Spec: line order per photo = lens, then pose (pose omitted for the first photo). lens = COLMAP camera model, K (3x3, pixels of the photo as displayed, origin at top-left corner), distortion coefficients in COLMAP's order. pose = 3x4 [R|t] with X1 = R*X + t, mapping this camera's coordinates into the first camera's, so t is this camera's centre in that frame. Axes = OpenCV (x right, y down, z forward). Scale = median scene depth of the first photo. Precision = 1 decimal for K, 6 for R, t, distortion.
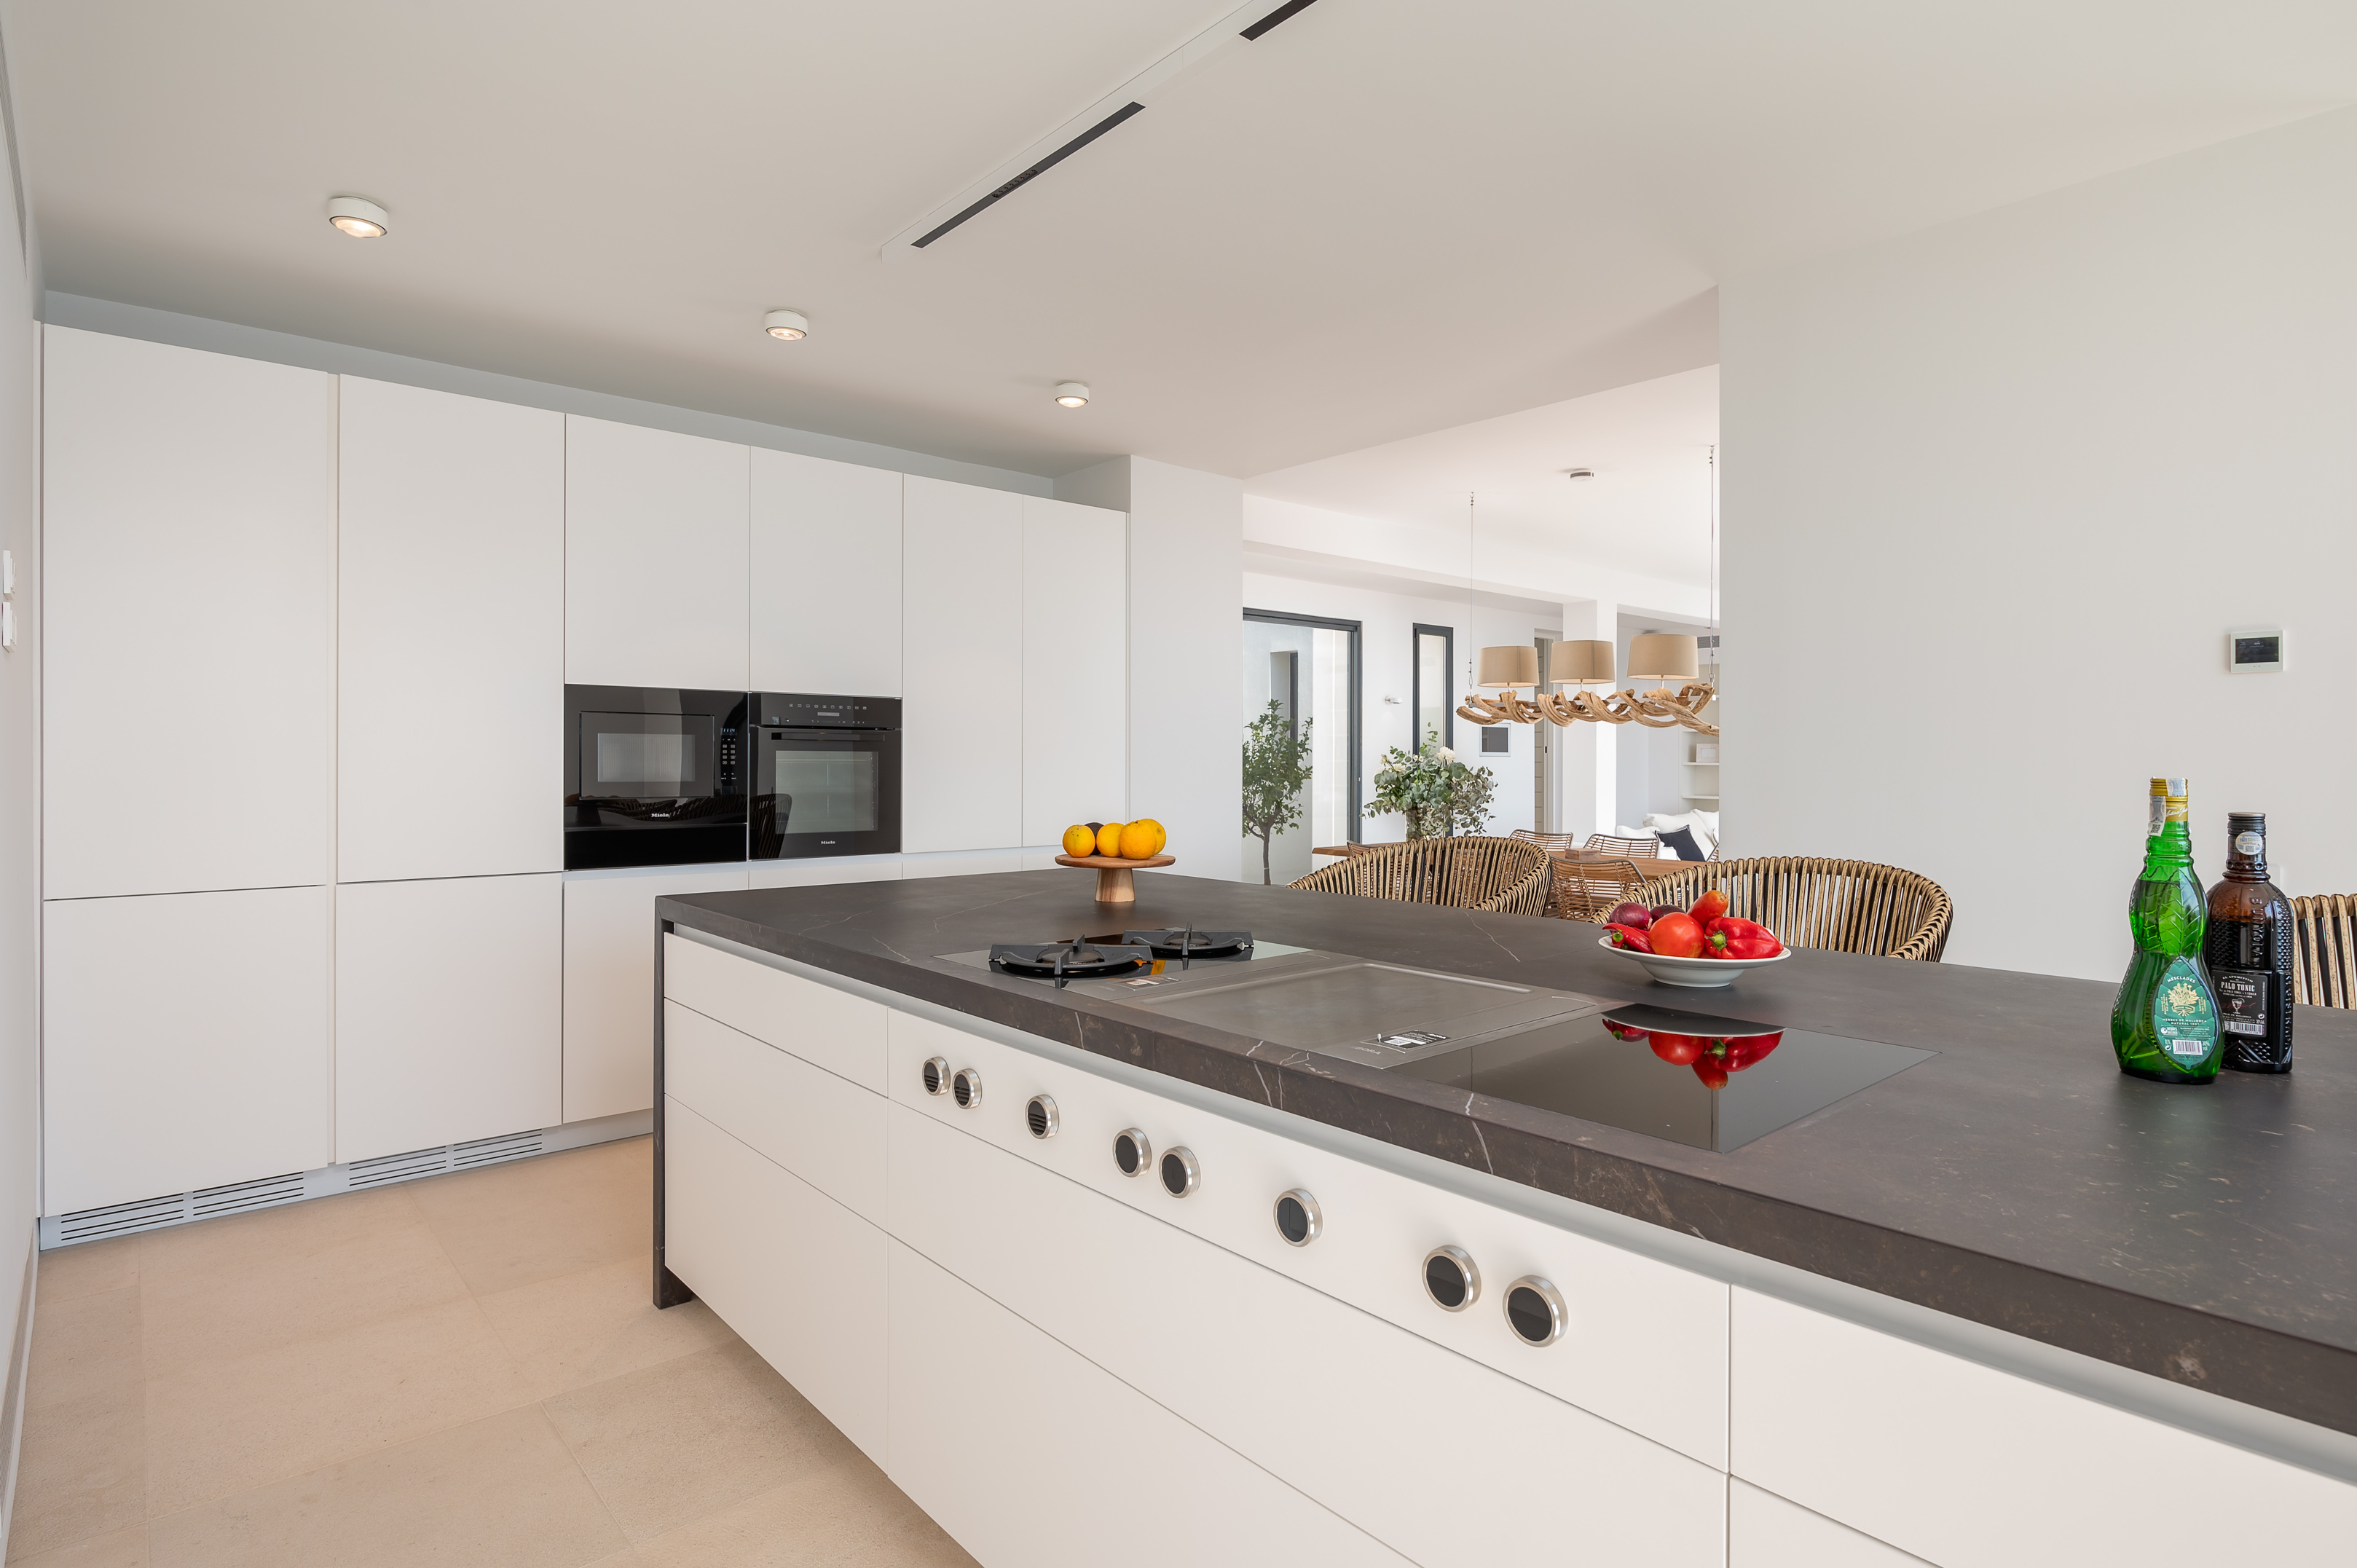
lens RADIAL K [[1259.8, 0, 1173.4], [0, 1259.8, 779.1], [0, 0, 1]] dist [-0.022347, -0.000322]
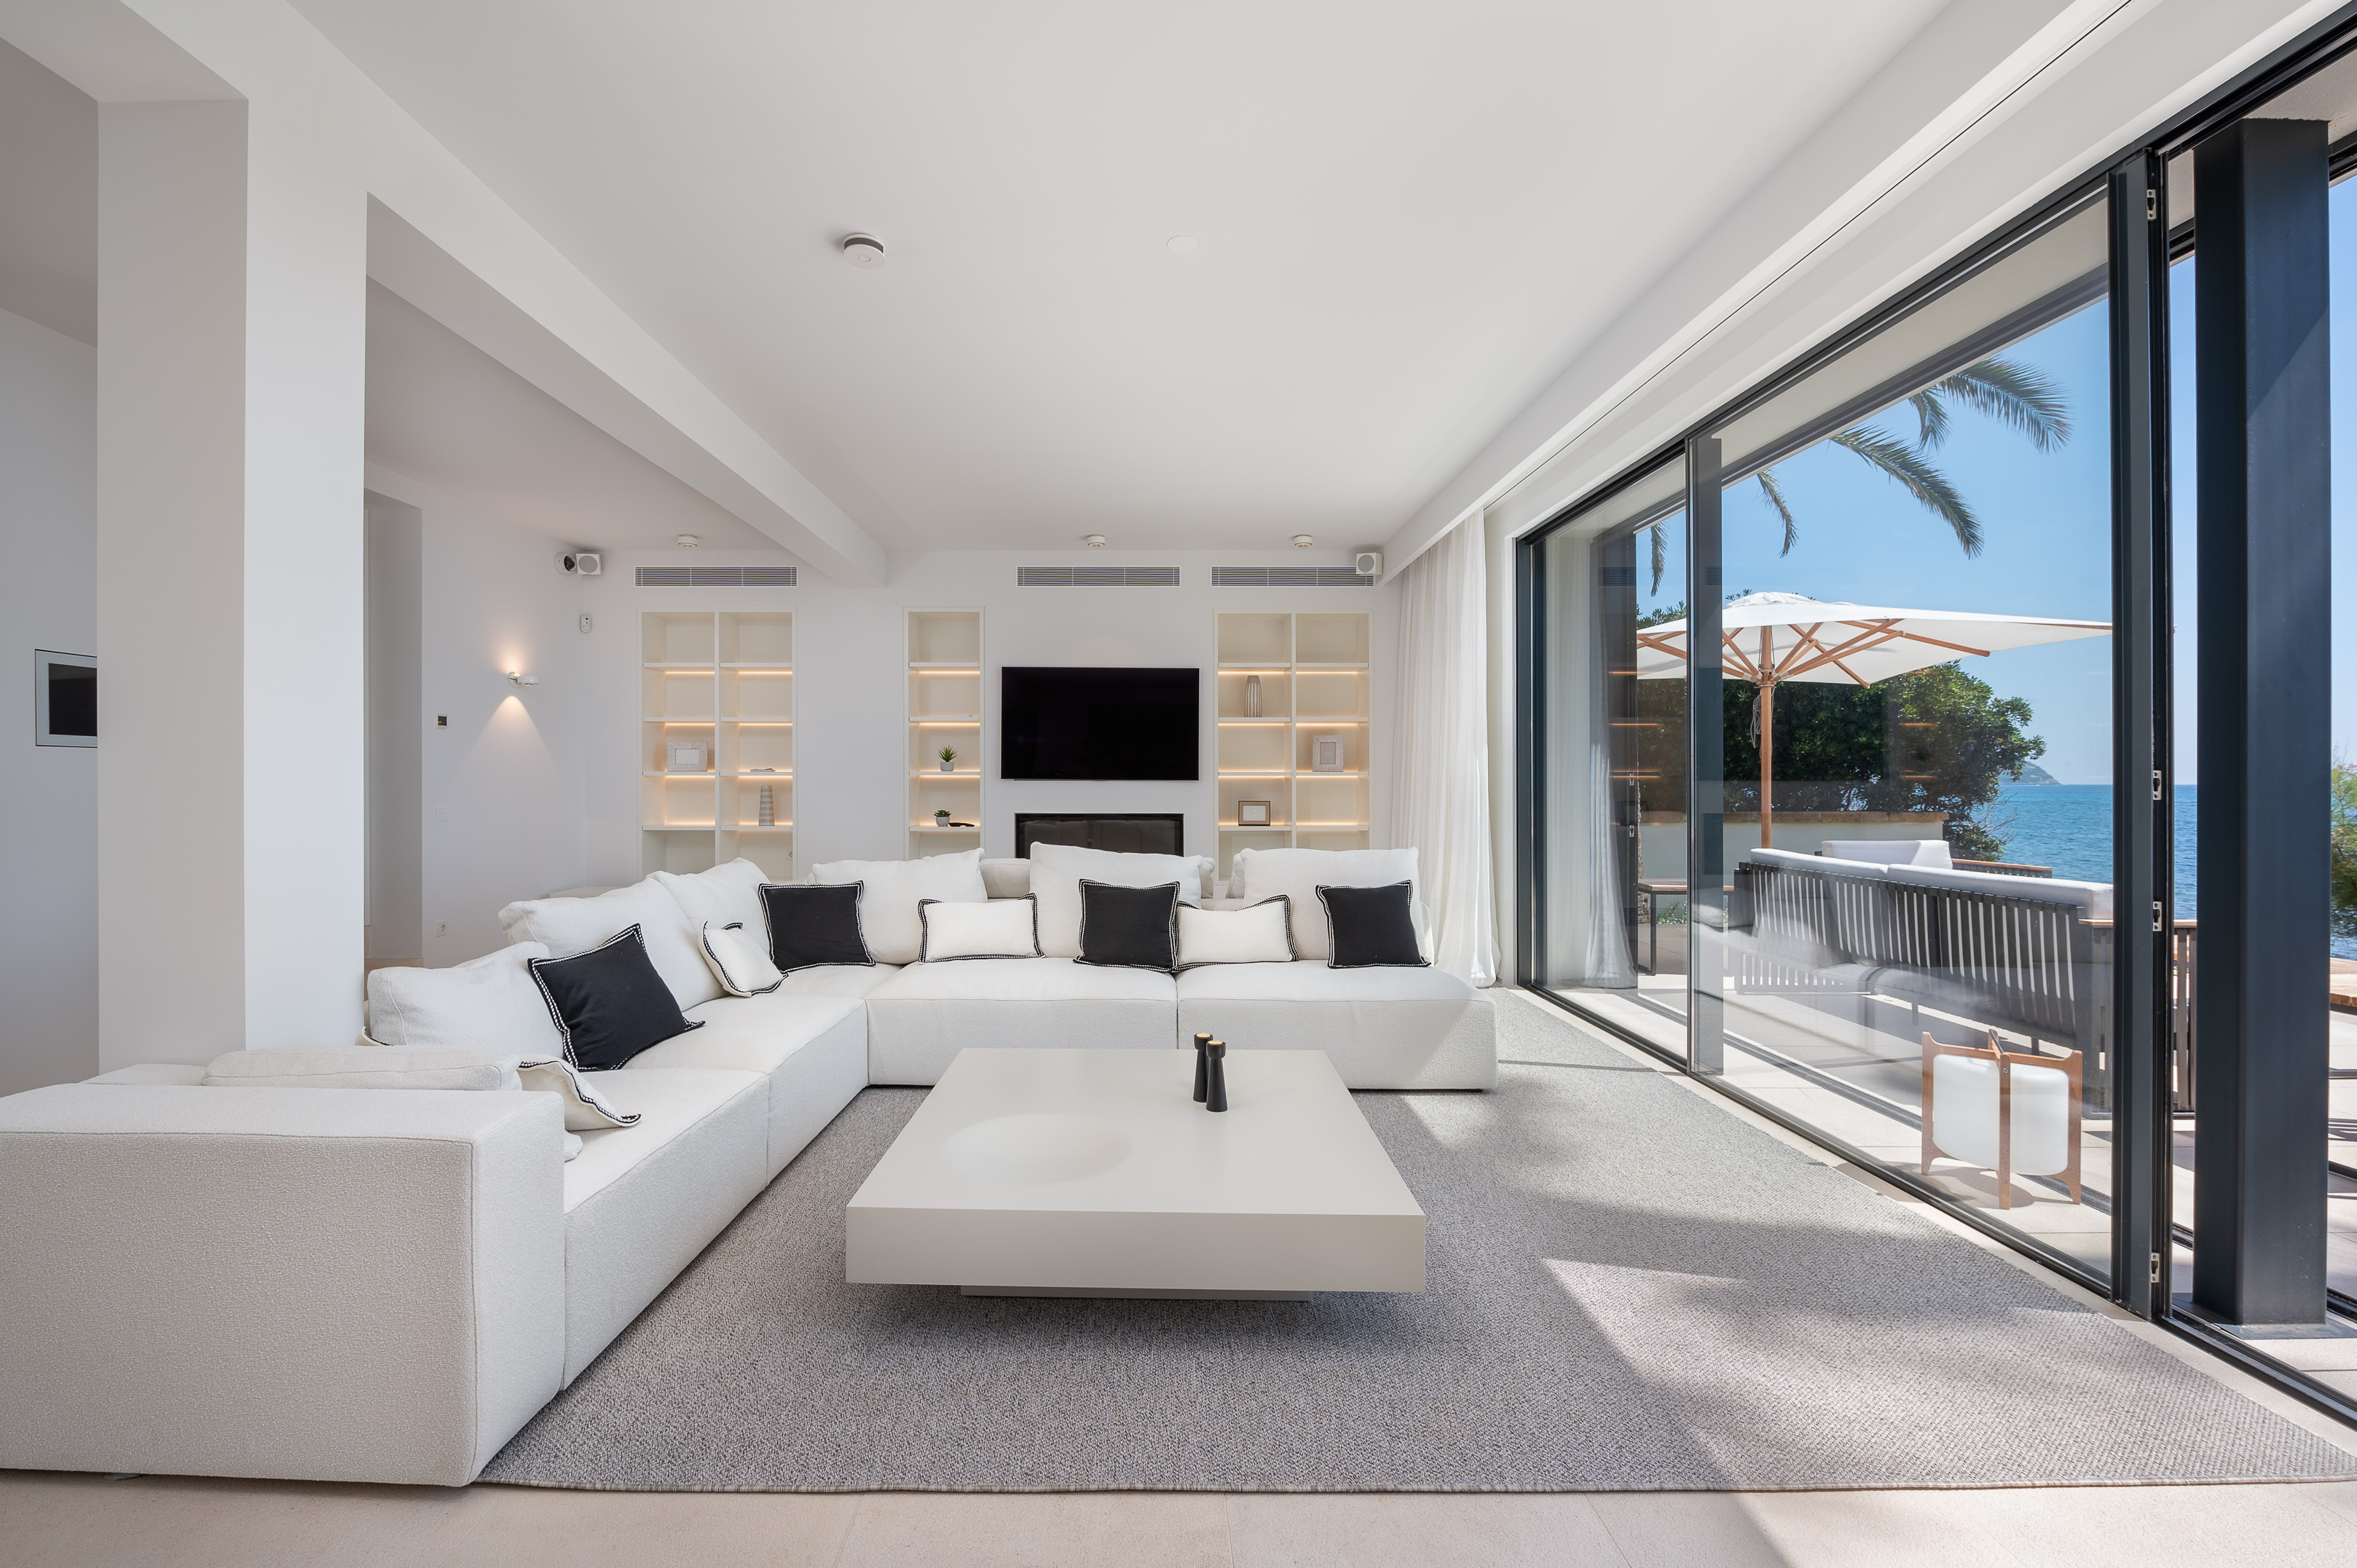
lens RADIAL K [[947.6, 0, 1162.3], [0, 947.6, 783.5], [0, 0, 1]] dist [-0.000497, 0.000014]
pose [[0.641568, -0.009342, 0.767009, 0.425718], [0.020610, 0.999775, -0.005063, 0.001531], [-0.766789, 0.019056, 0.641616, 1.011080]]
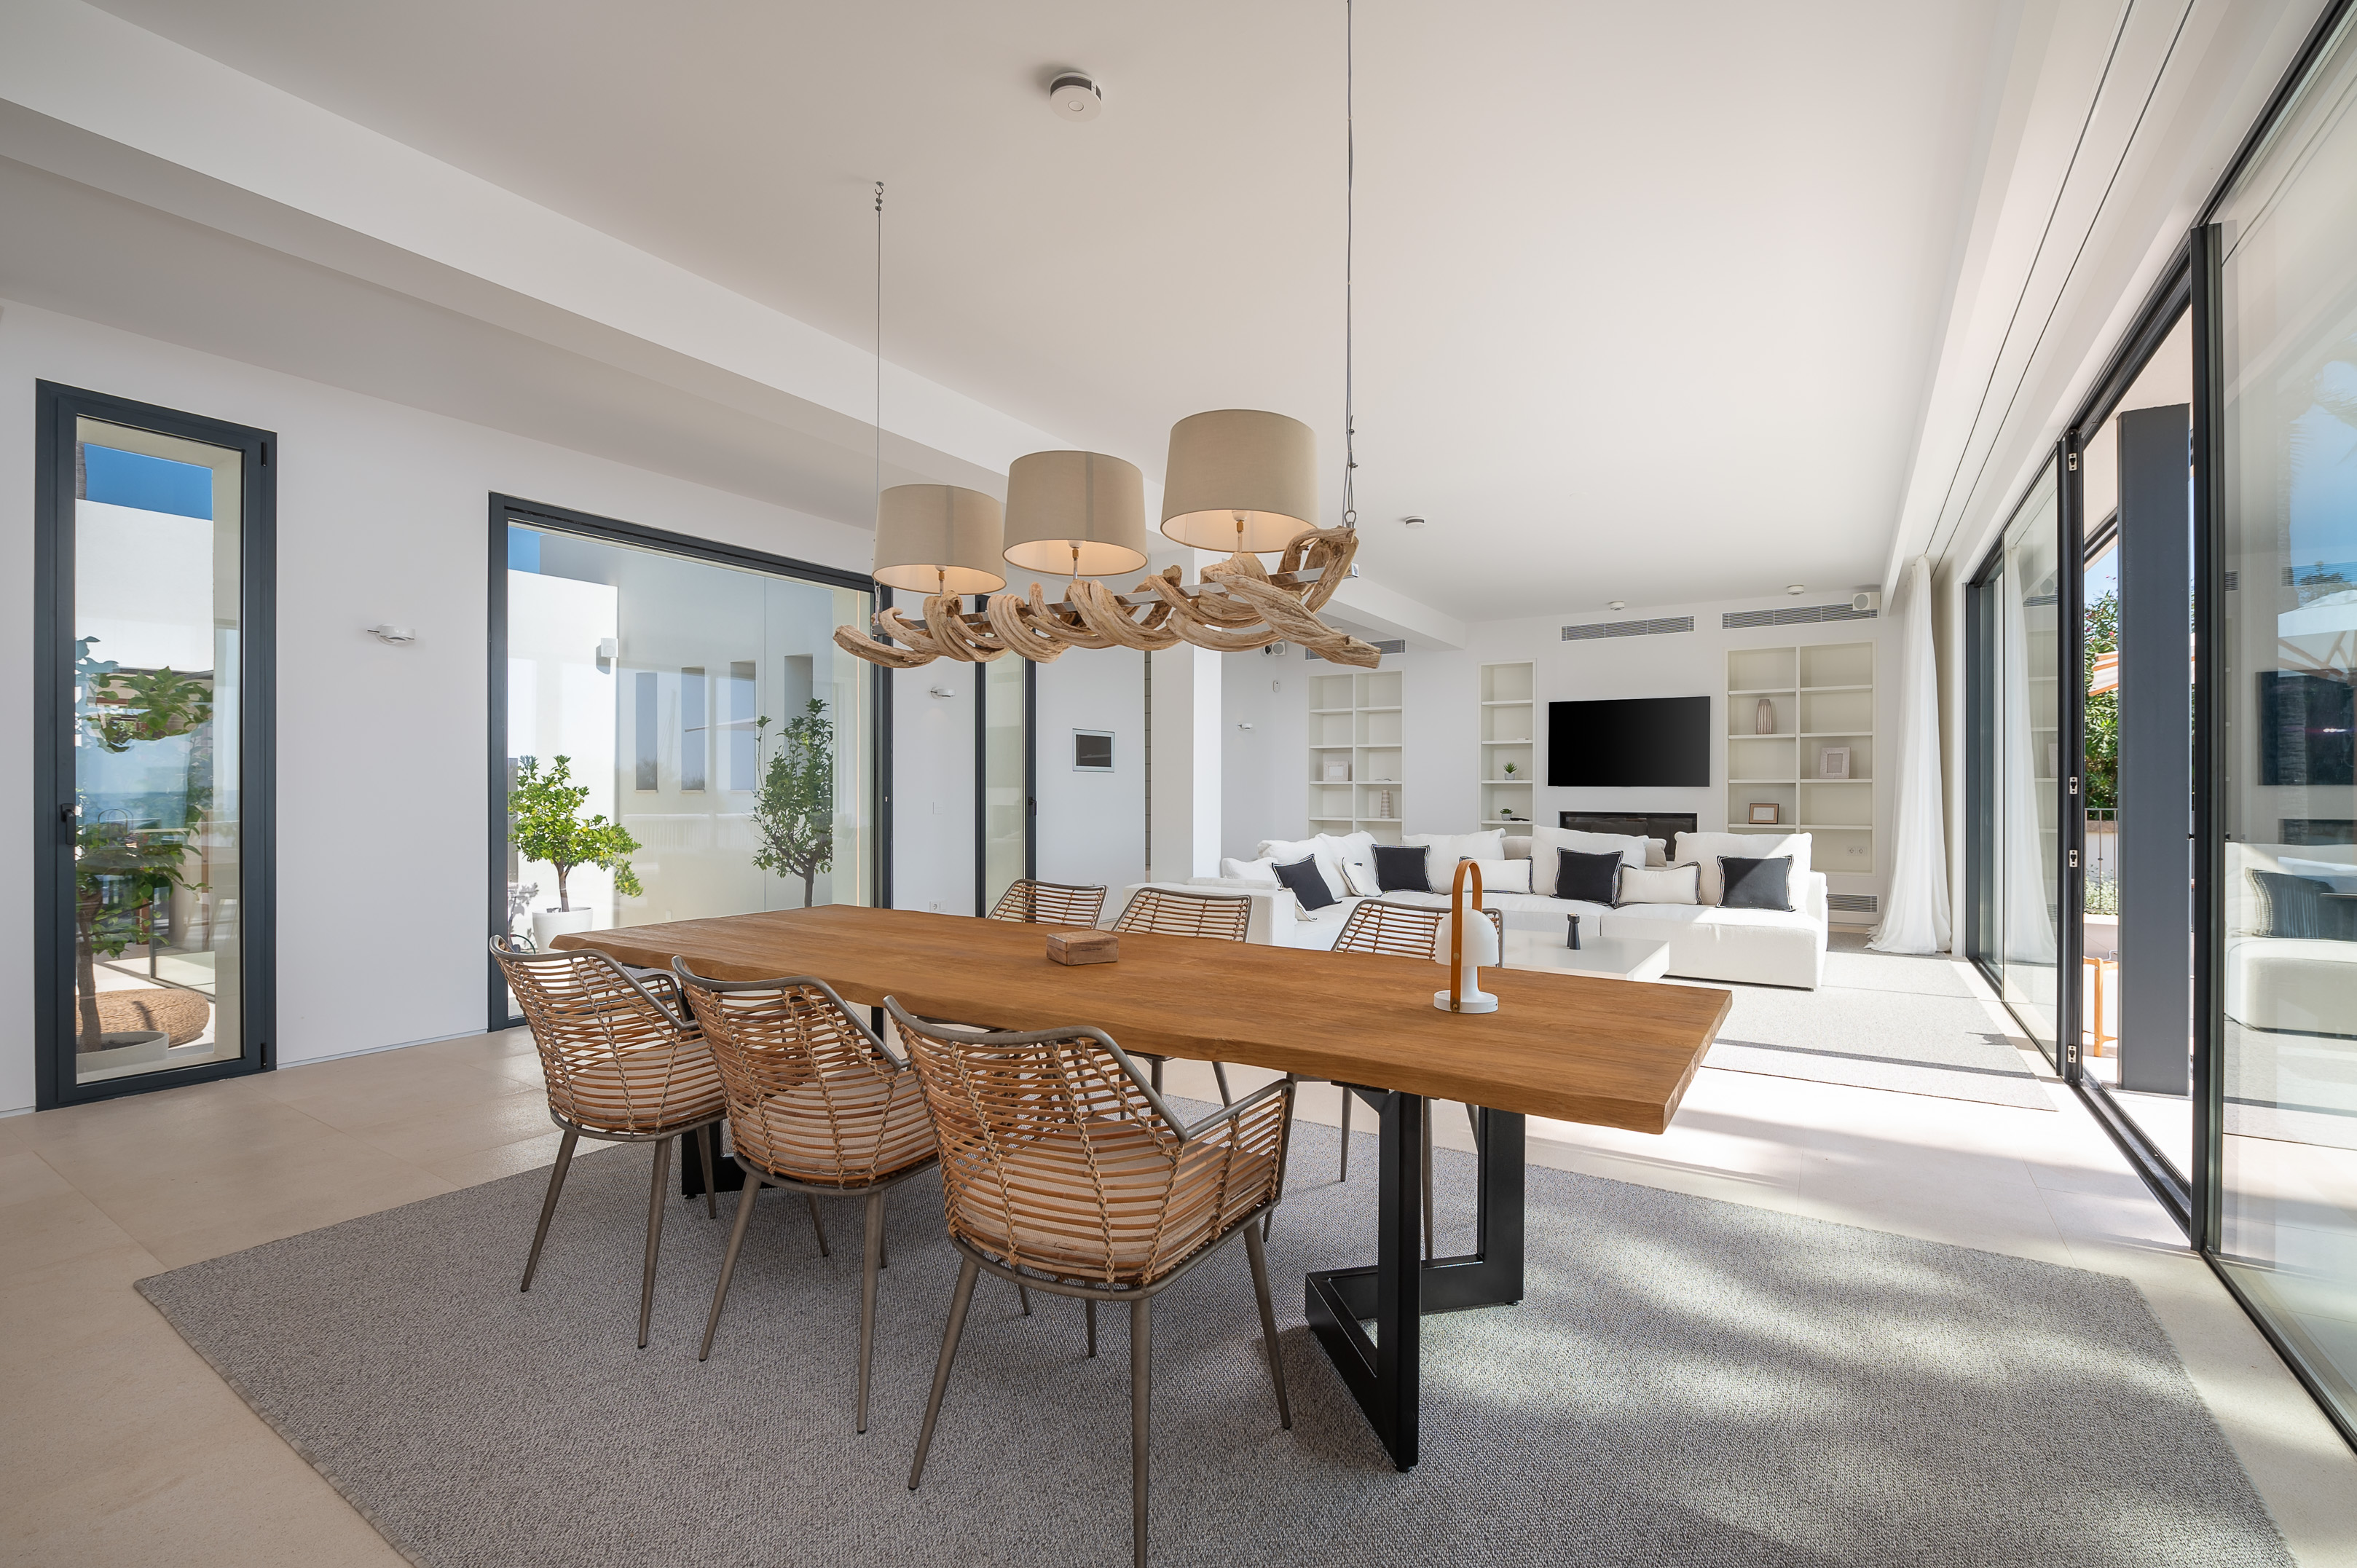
lens RADIAL K [[947.6, 0, 1164.6], [0, 947.6, 789.1], [0, 0, 1]] dist [-0.000497, 0.000014]
pose [[0.973906, -0.006860, 0.226848, 0.279169], [0.011446, 0.999756, -0.018906, 0.010558], [-0.226663, 0.021009, 0.973747, 0.668303]]
